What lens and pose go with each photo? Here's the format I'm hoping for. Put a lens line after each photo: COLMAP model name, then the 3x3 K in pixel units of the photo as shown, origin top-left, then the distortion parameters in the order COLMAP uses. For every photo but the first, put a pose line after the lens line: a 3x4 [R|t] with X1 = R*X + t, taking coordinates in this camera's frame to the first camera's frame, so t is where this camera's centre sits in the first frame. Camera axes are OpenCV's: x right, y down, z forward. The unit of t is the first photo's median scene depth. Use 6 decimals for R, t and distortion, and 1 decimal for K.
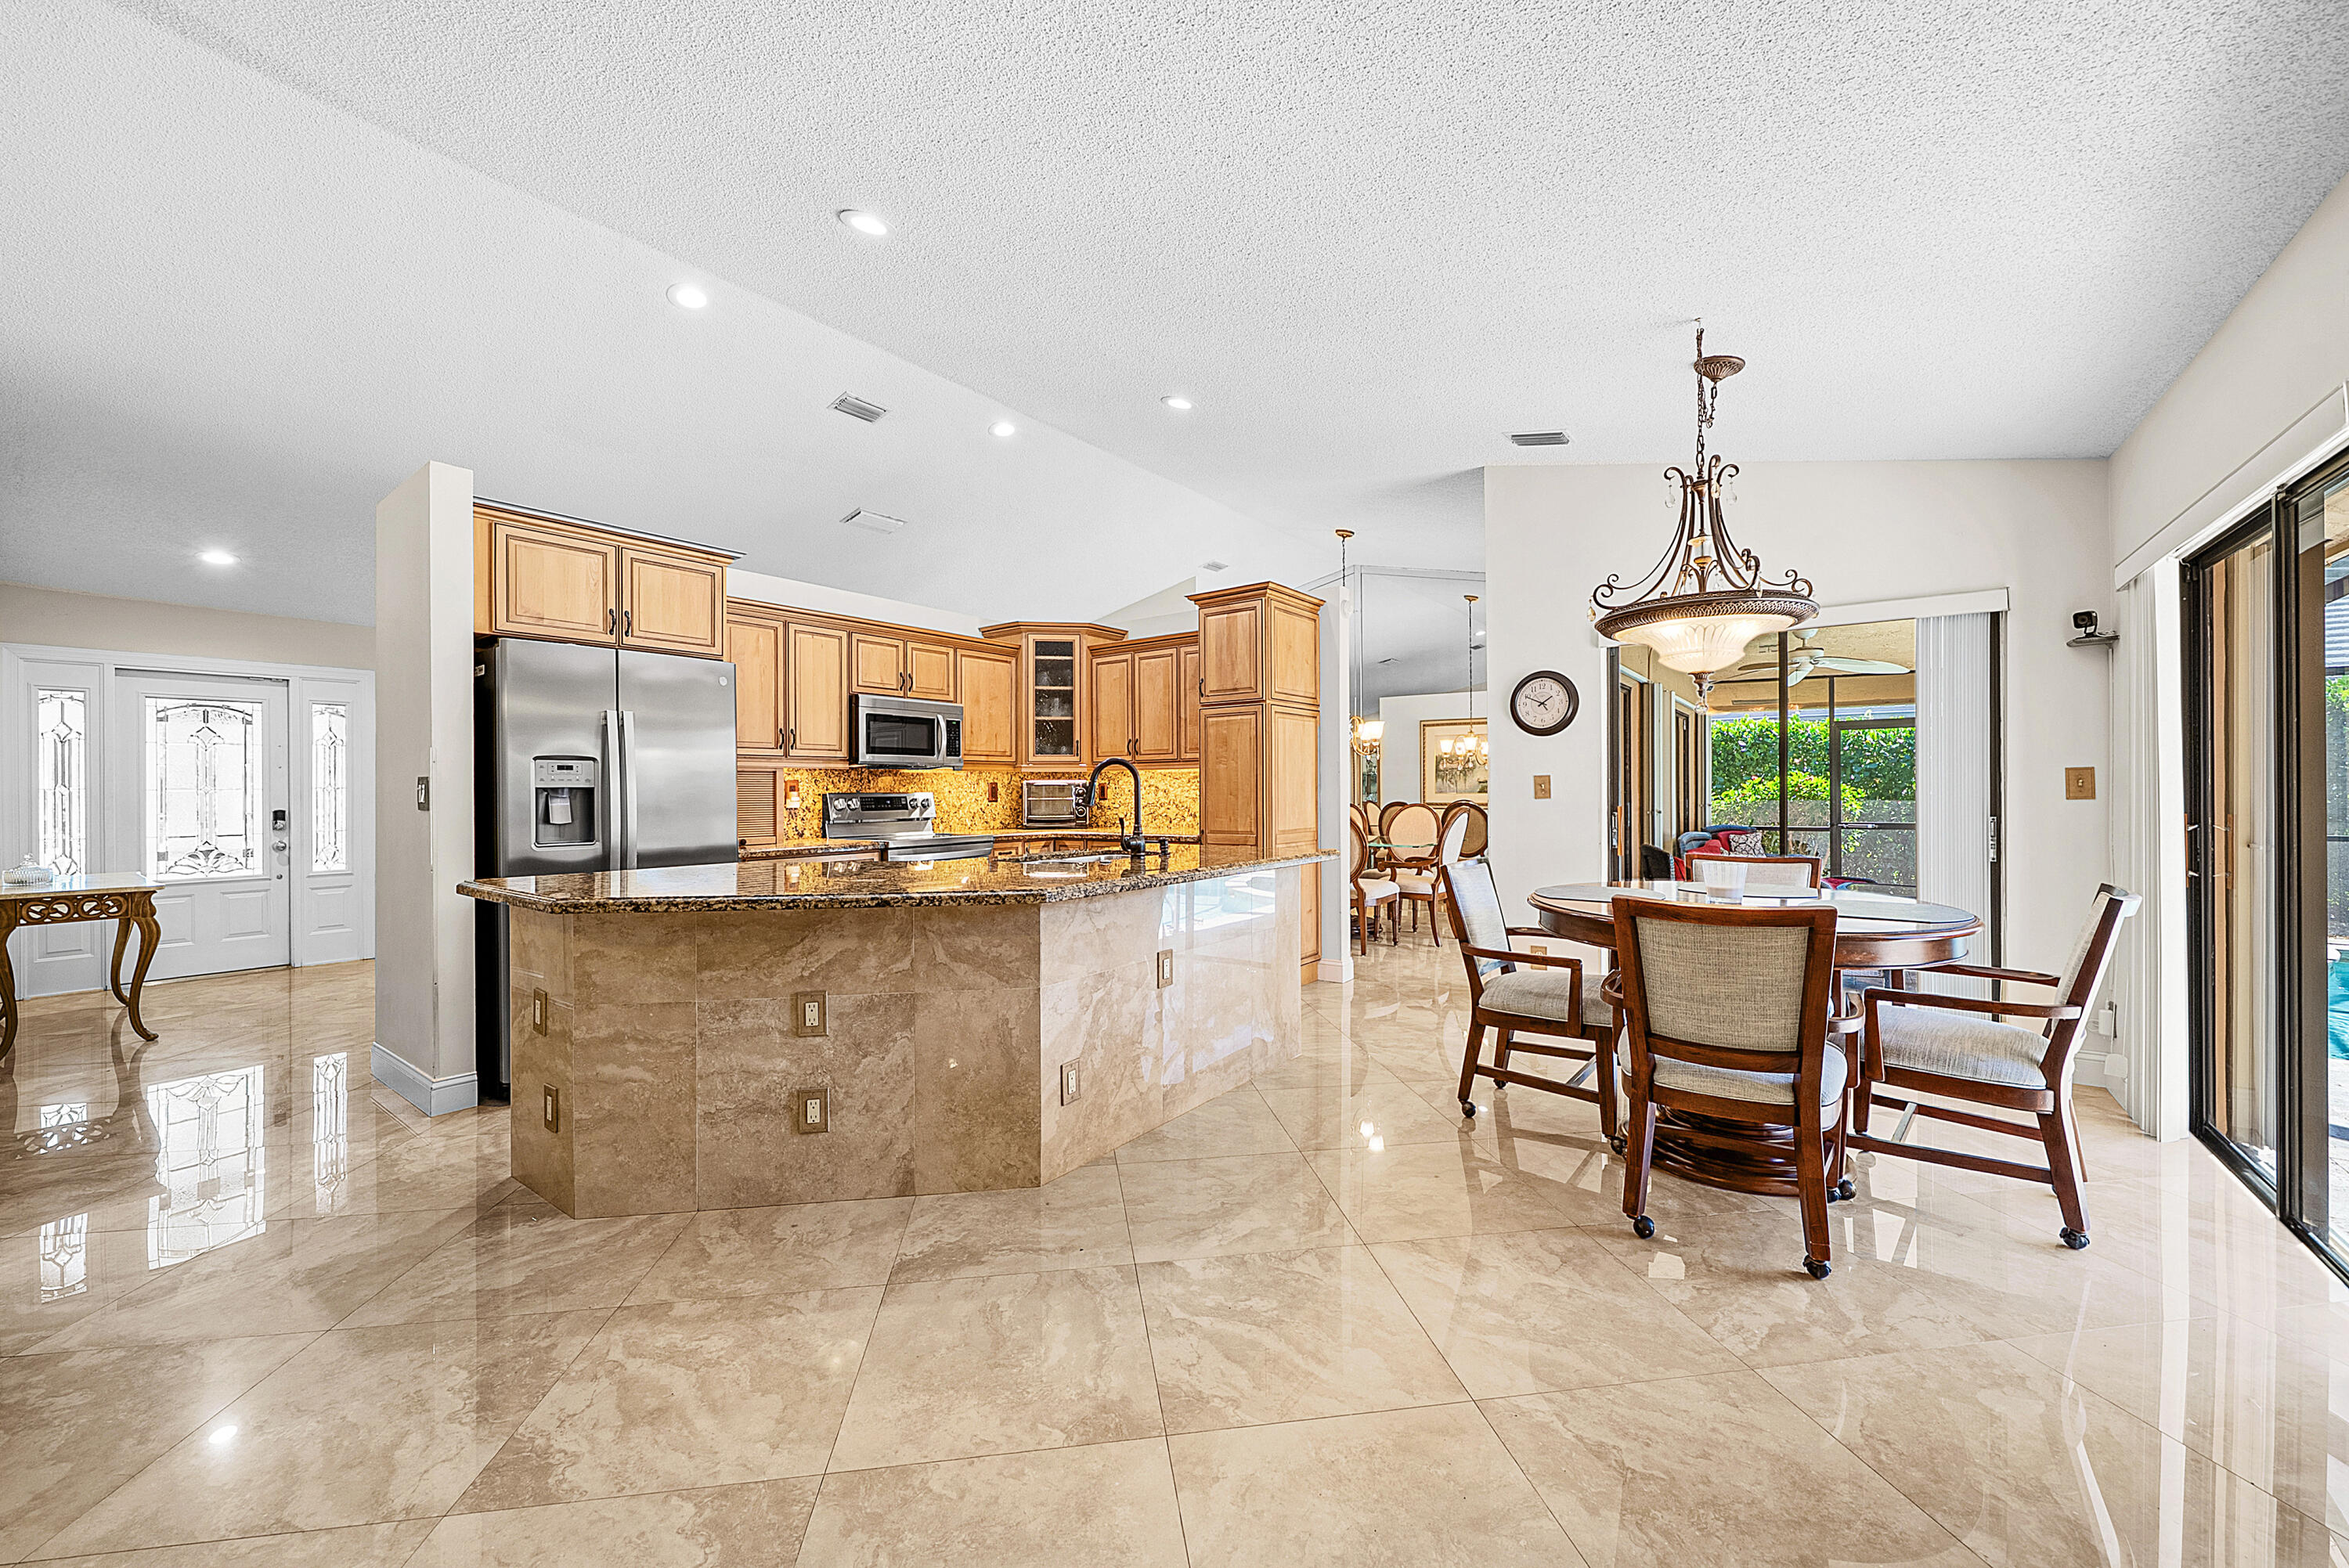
lens RADIAL K [[887.1, 0, 1178.4], [0, 887.1, 787.6], [0, 0, 1]] dist [-0.000128, -0.000215]
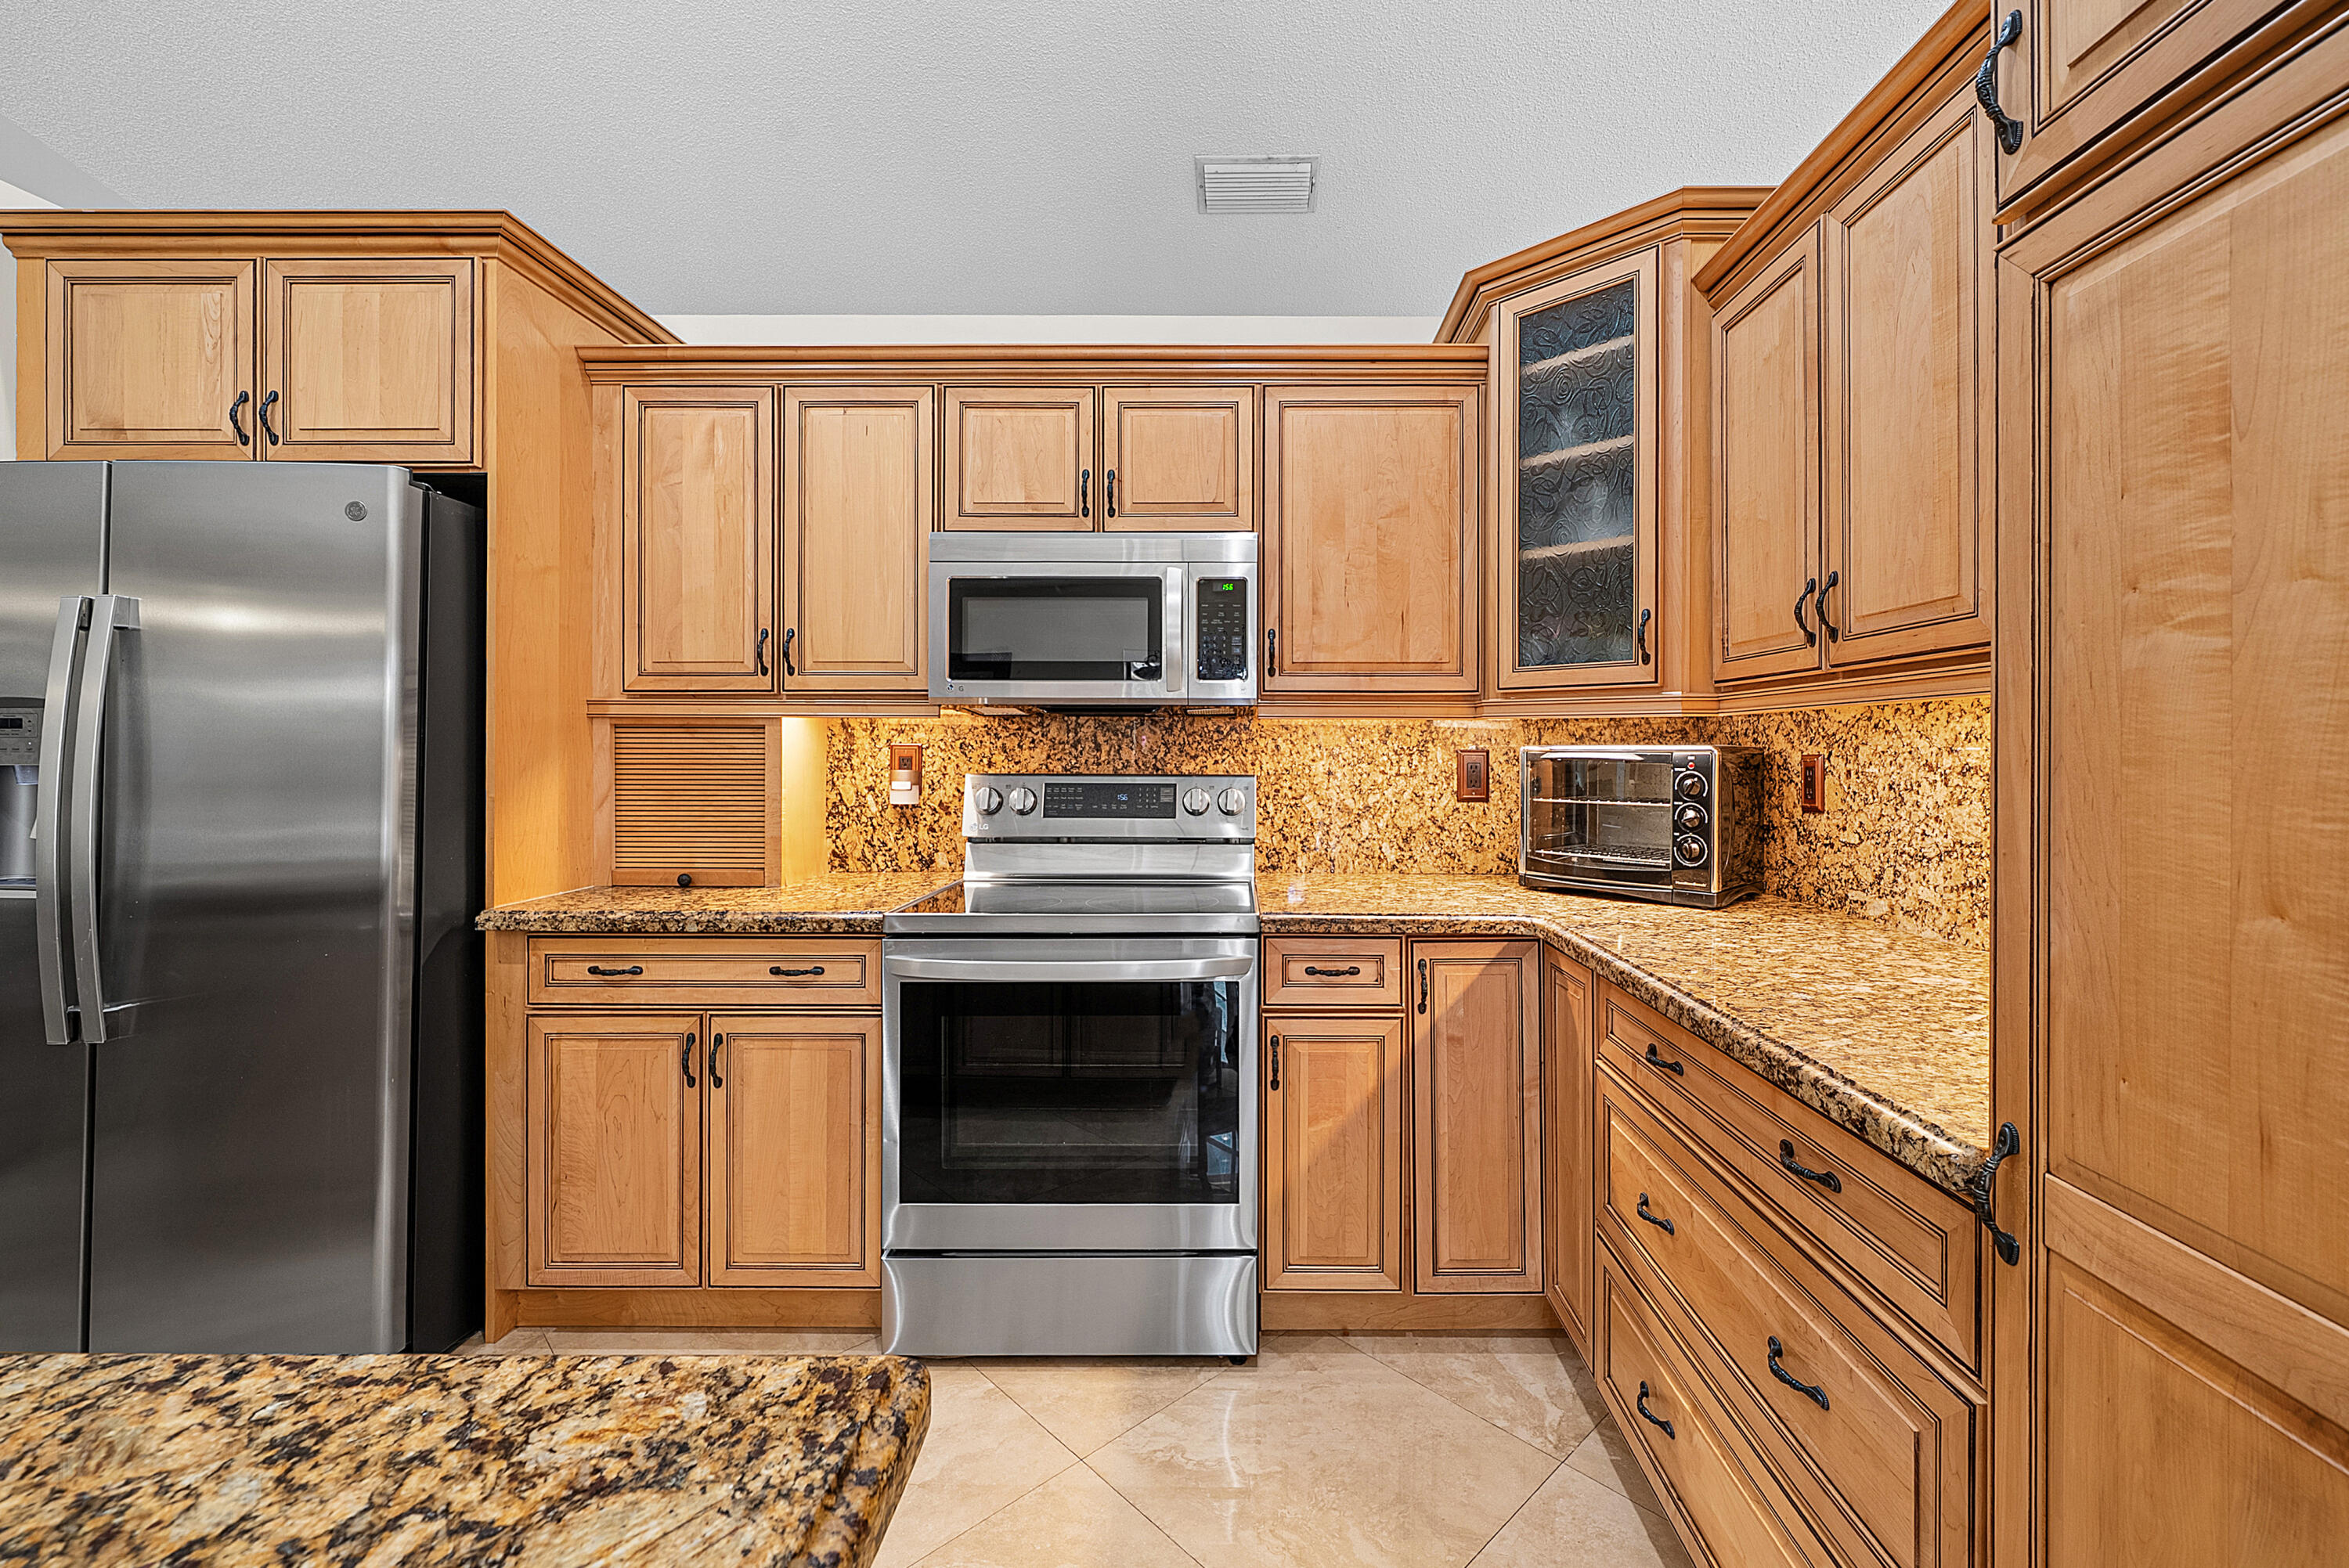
lens RADIAL K [[983.6, 0, 1228.1], [0, 983.6, 742.7], [0, 0, 1]] dist [-0.001936, 0.000325]
pose [[0.592941, 0.005056, -0.805230, 0.082758], [-0.005472, 0.999983, 0.002250, -0.011778], [0.805227, 0.003072, 0.592958, 0.869843]]
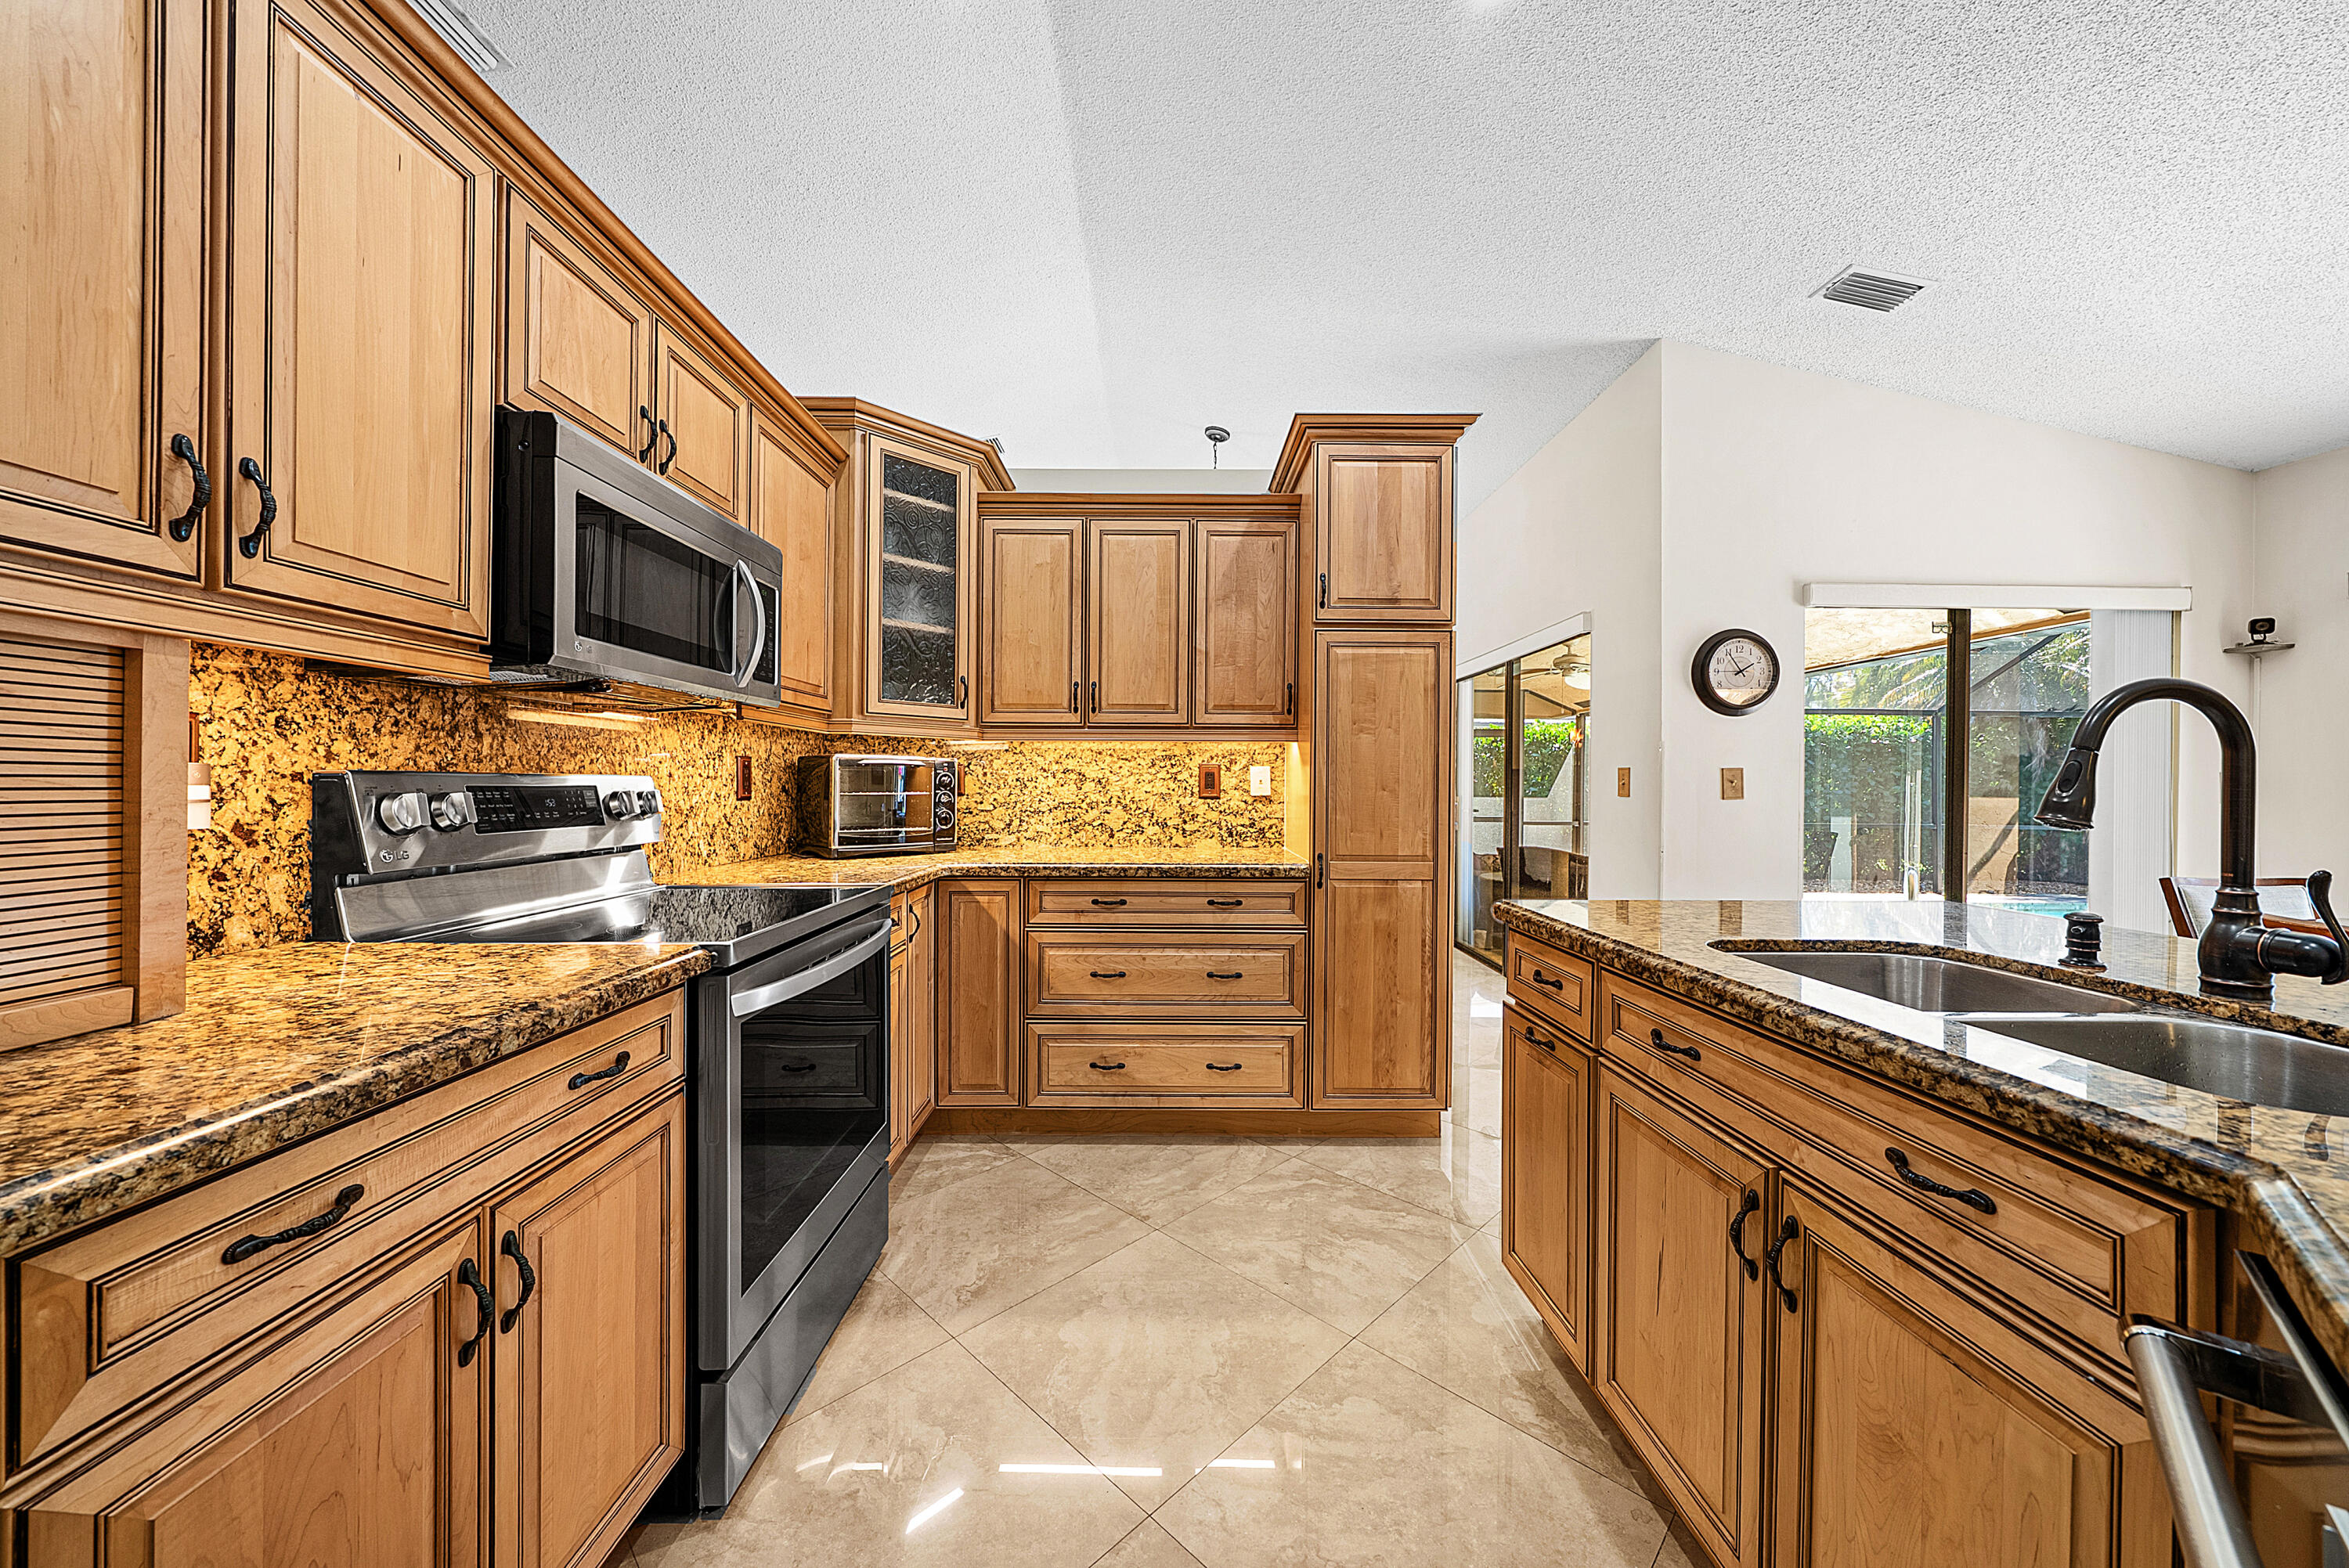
lens RADIAL K [[823.7, 0, 1176.1], [0, 823.7, 786.8], [0, 0, 1]] dist [-0.002204, -0.000178]
pose [[0.796827, 0.010761, 0.604112, -0.370417], [-0.014588, 0.999893, 0.001431, 0.007541], [-0.604031, -0.009953, 0.796899, 0.699769]]
